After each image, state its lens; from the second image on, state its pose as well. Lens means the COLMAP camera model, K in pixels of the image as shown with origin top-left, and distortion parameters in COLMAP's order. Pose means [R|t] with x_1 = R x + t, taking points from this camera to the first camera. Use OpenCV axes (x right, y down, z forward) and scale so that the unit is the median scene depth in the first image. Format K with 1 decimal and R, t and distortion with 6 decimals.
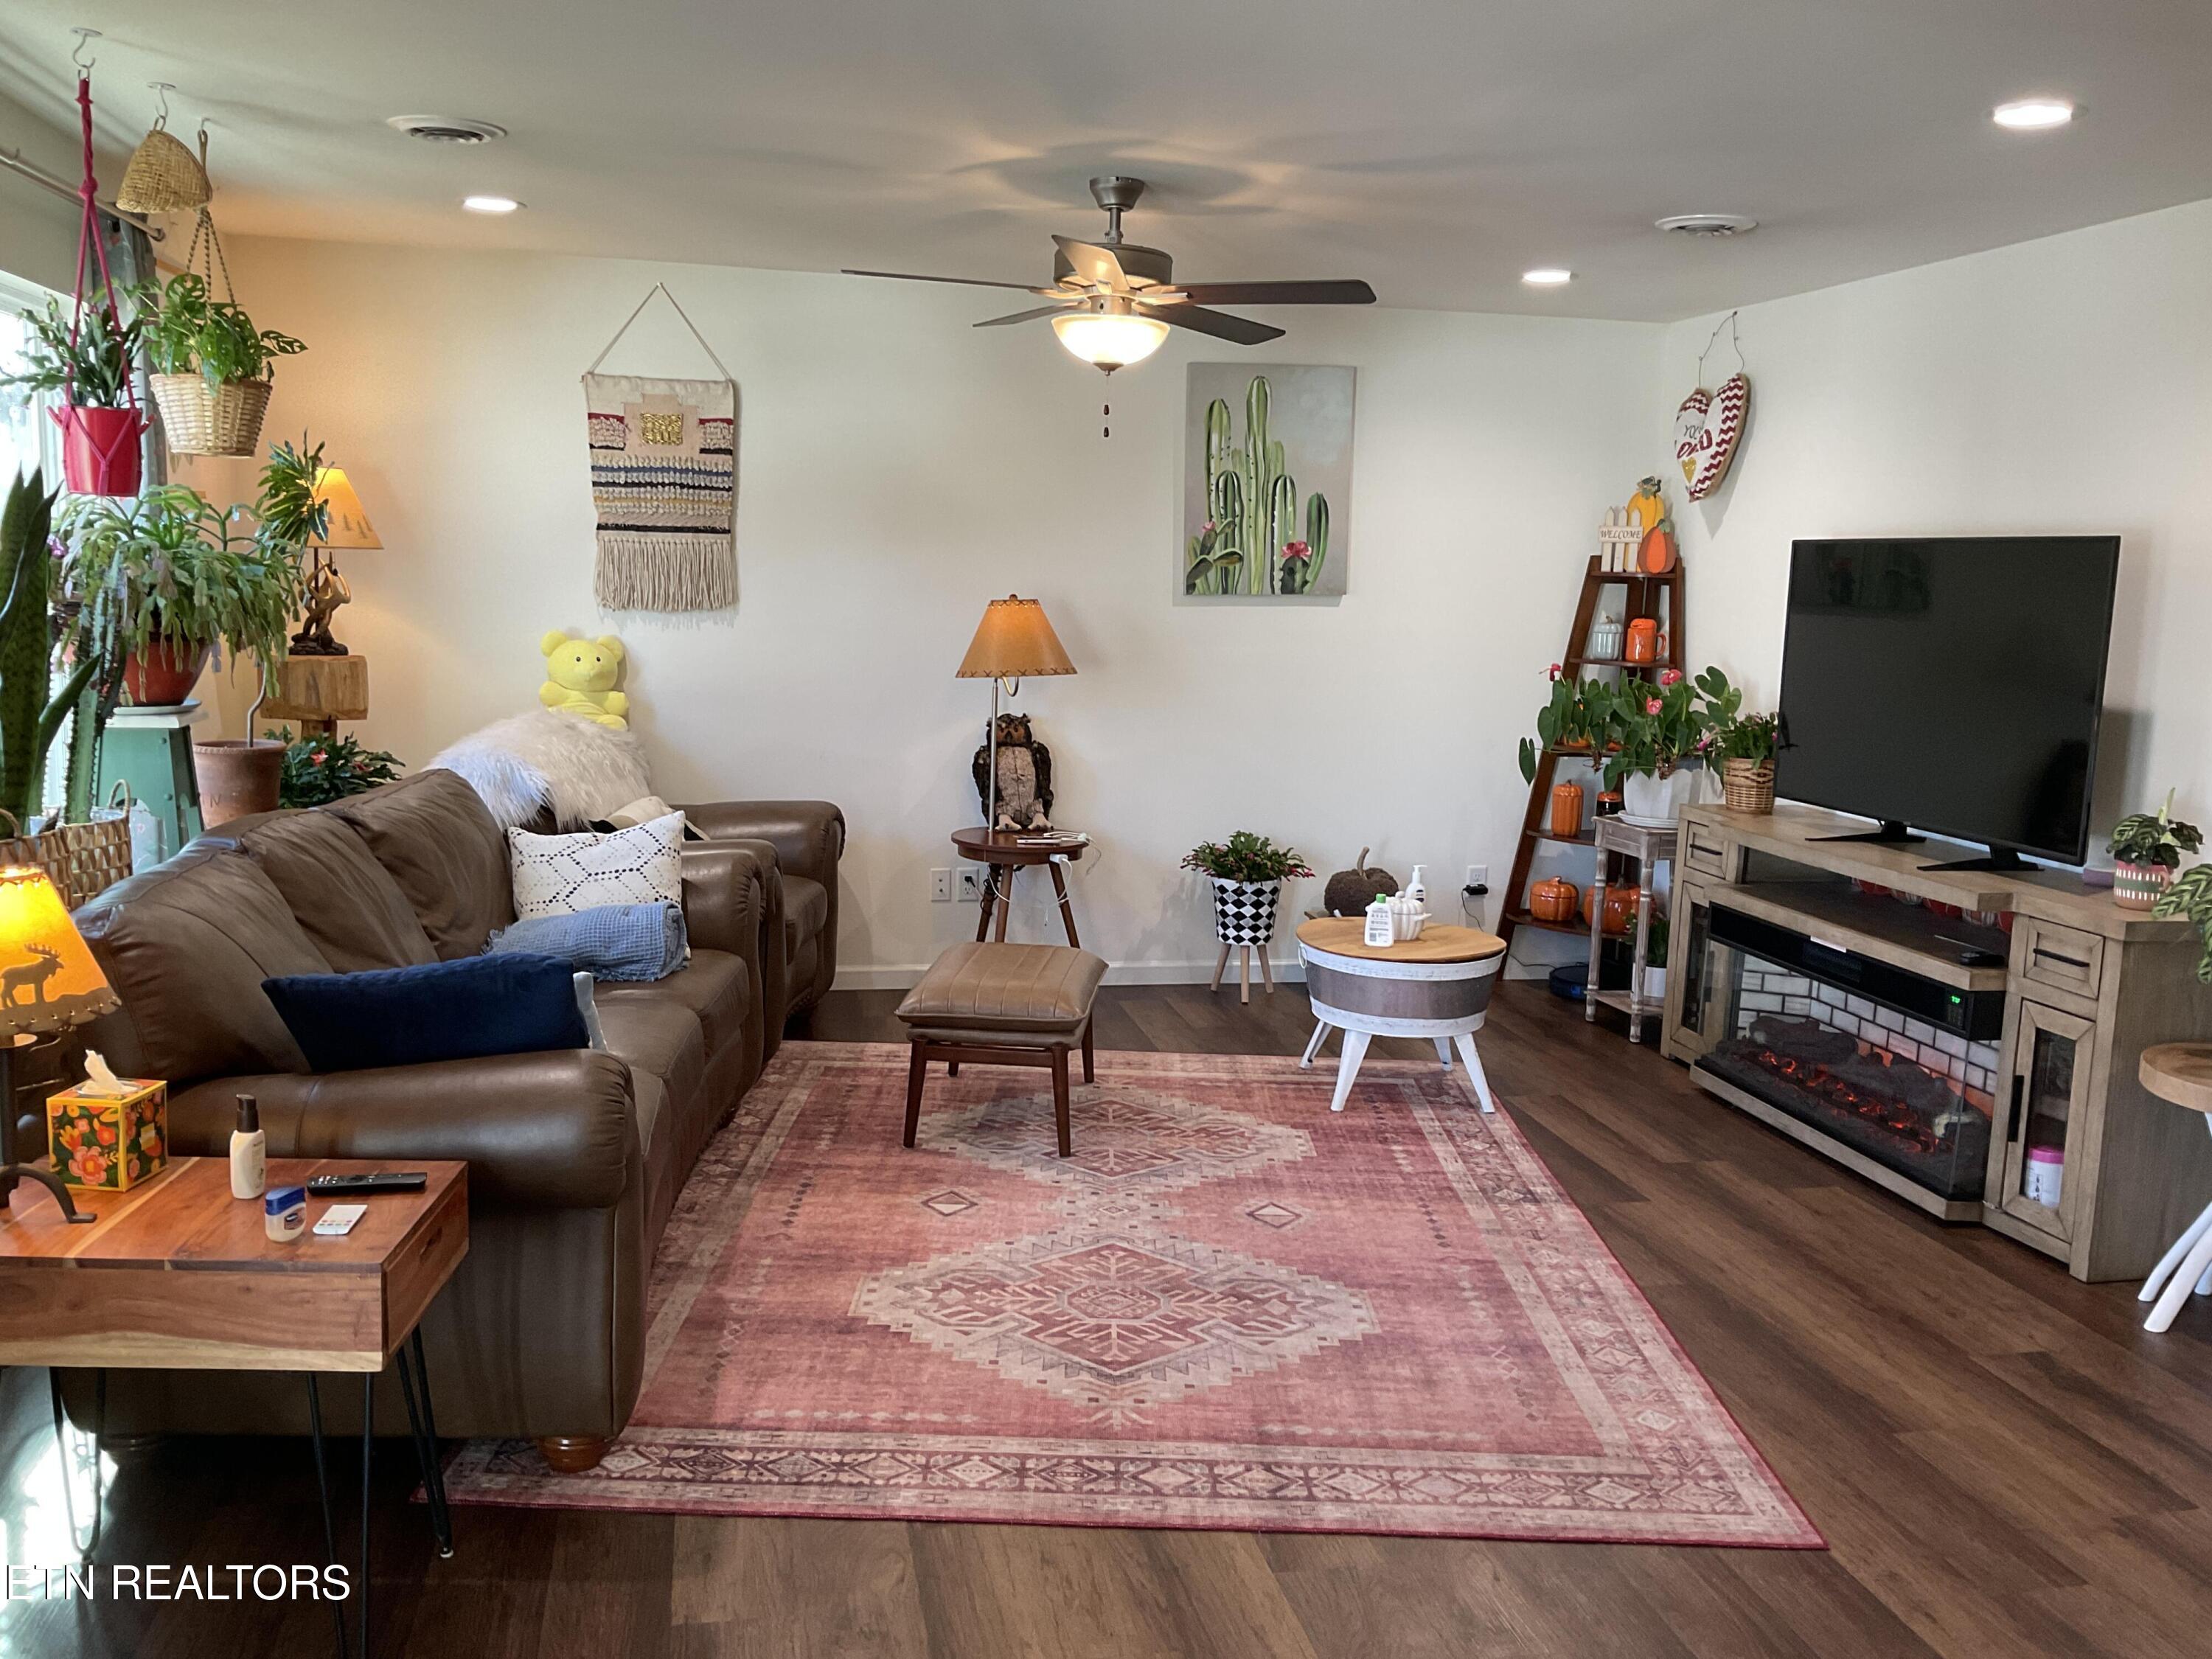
lens RADIAL K [[1831.7, 0, 1106.0], [0, 1831.7, 829.5], [0, 0, 1]] dist [0.108651, -0.228076]
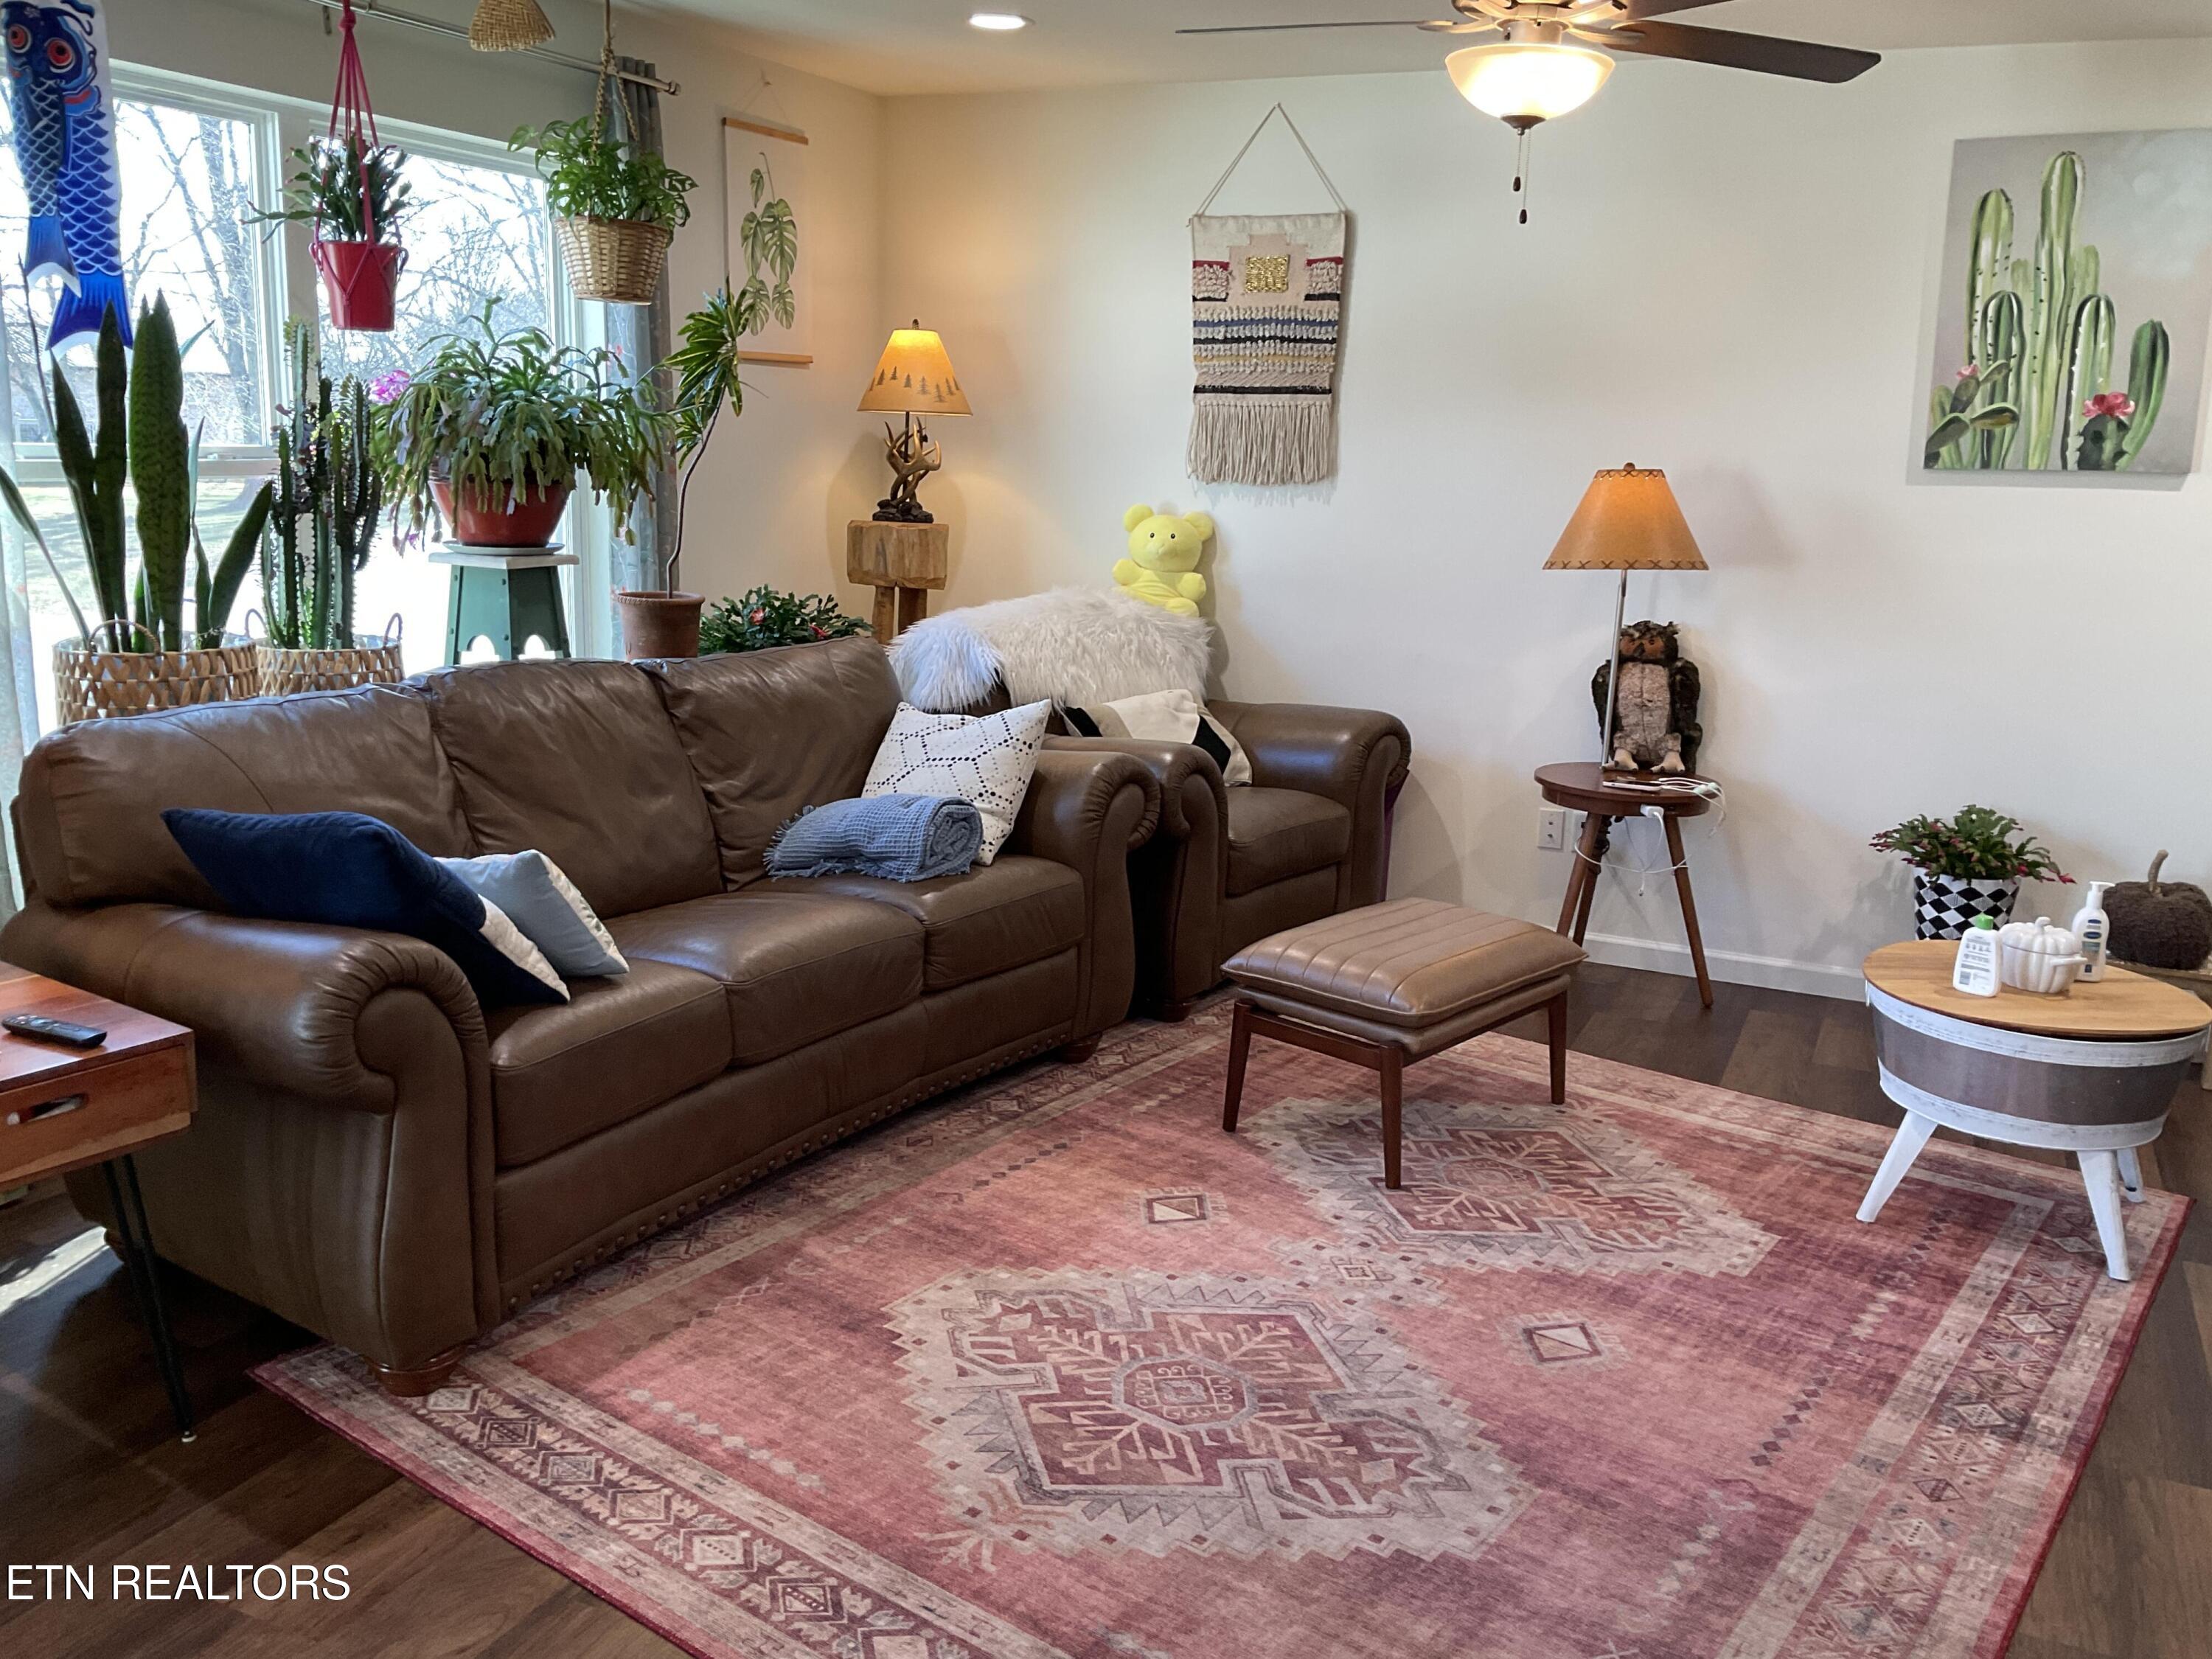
lens RADIAL K [[1831.7, 0, 1106.0], [0, 1831.7, 829.5], [0, 0, 1]] dist [0.108651, -0.228076]
pose [[0.801193, 0.121437, -0.585954, 0.246826], [-0.094651, 0.992583, 0.076291, -0.014110], [0.590873, -0.005662, 0.806745, 0.243812]]
